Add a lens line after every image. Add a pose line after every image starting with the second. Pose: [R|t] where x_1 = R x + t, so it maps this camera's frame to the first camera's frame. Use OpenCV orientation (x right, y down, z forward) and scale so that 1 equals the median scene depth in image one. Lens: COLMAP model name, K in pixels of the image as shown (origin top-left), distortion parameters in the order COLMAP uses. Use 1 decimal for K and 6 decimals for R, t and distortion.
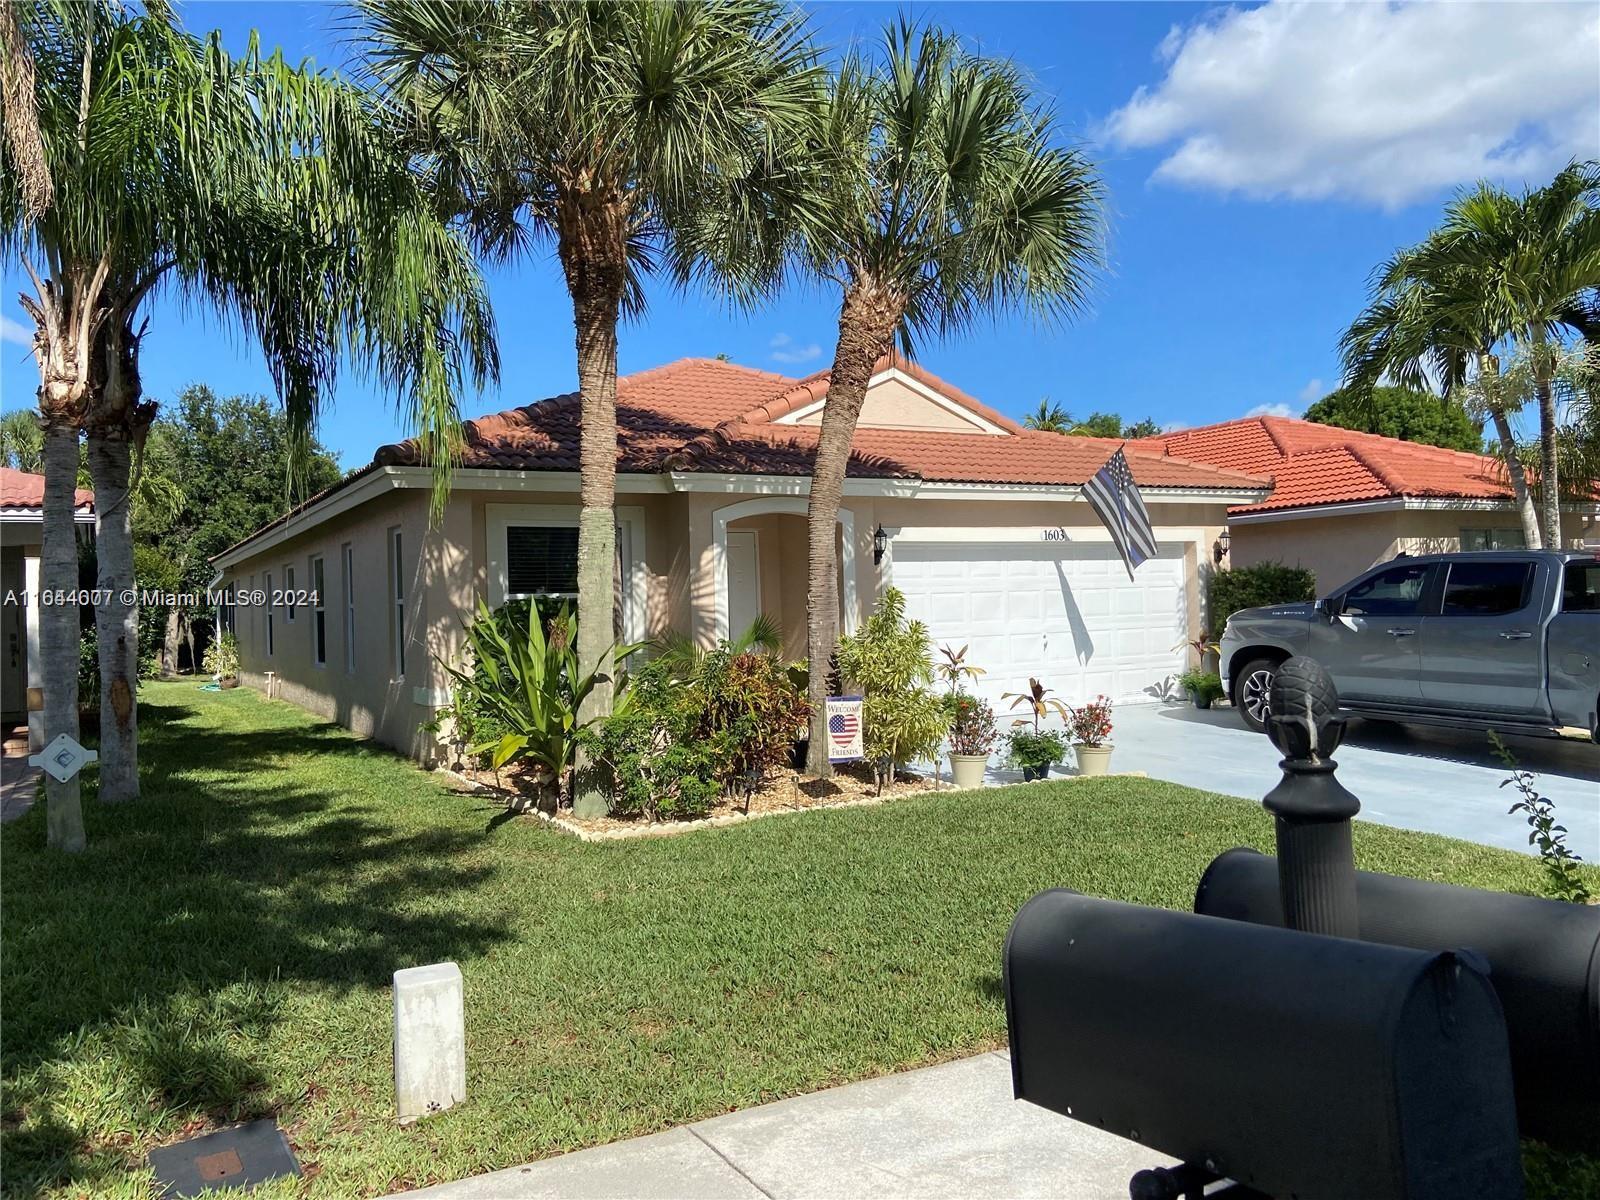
lens RADIAL K [[1206.2, 0, 797.2], [0, 1206.2, 589.6], [0, 0, 1]] dist [0.102219, -0.114776]
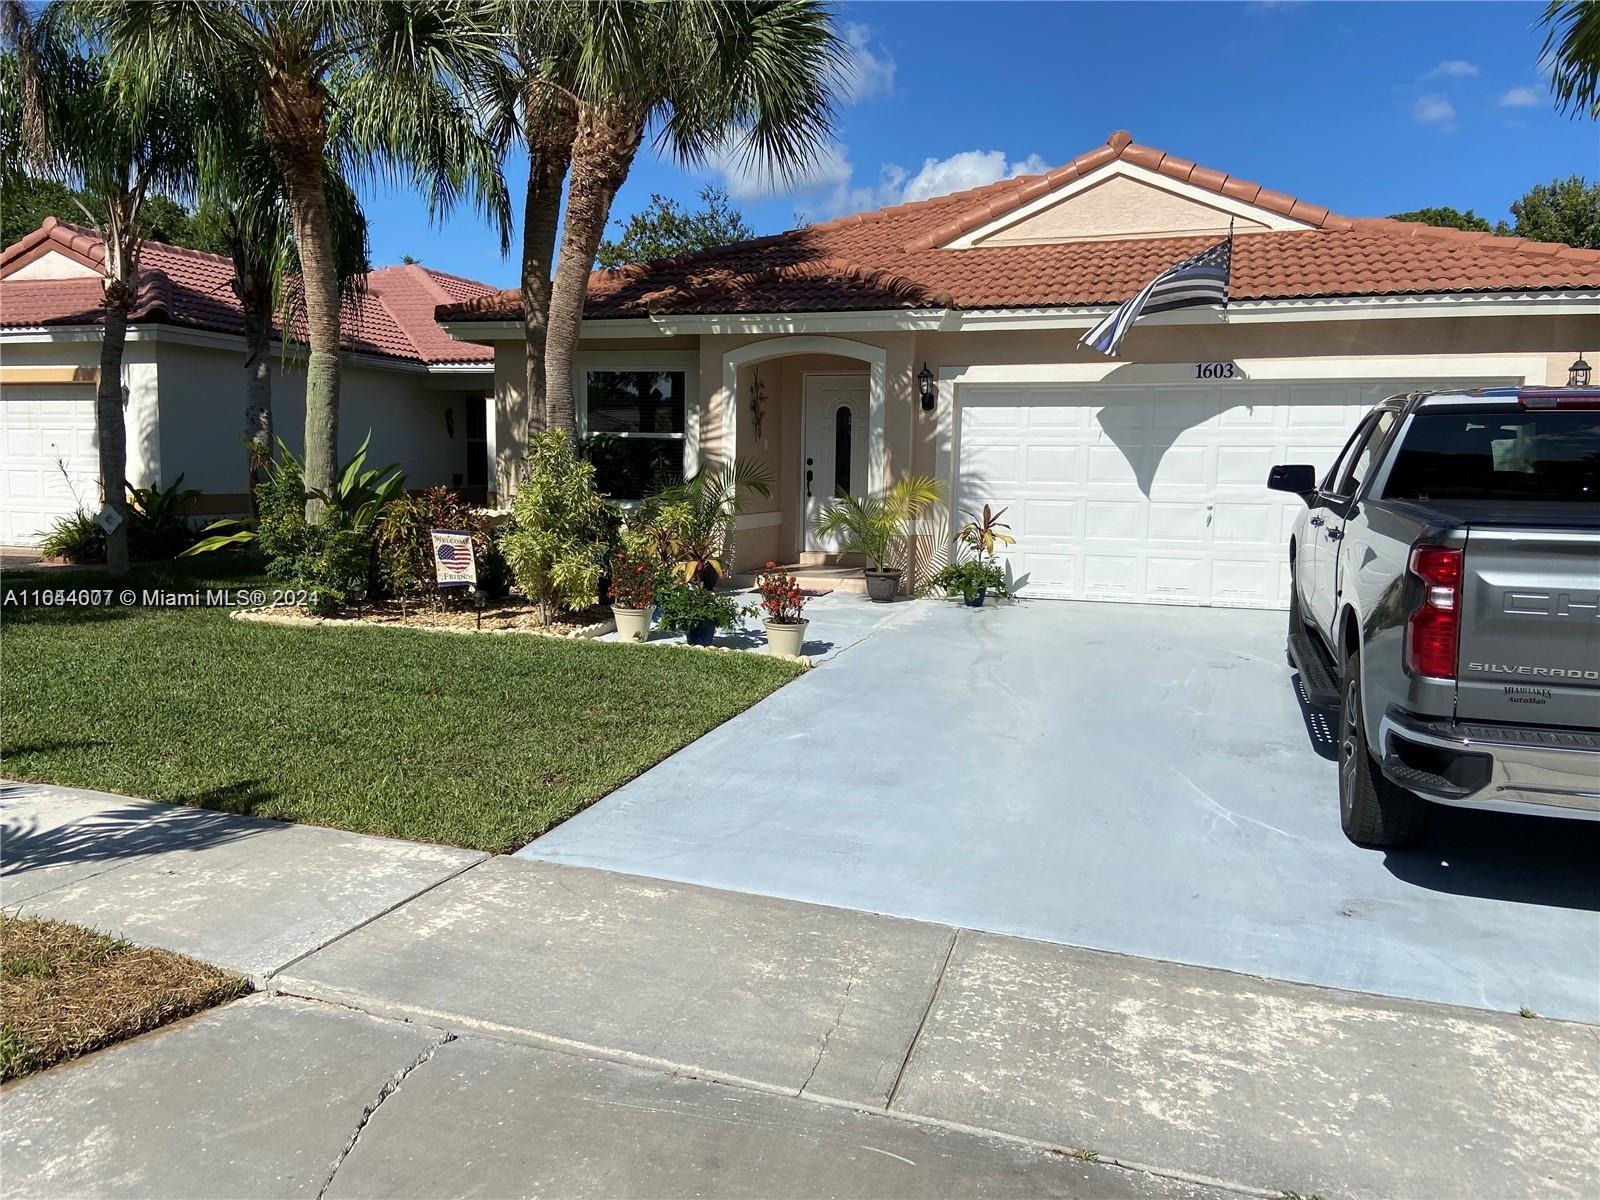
lens RADIAL K [[1206.2, 0, 795.3], [0, 1206.2, 607.7], [0, 0, 1]] dist [0.102219, -0.114776]
pose [[0.654865, 0.131490, -0.744219, 0.743391], [-0.027202, 0.988211, 0.150663, -0.009648], [0.755256, -0.078420, 0.650722, 0.373569]]
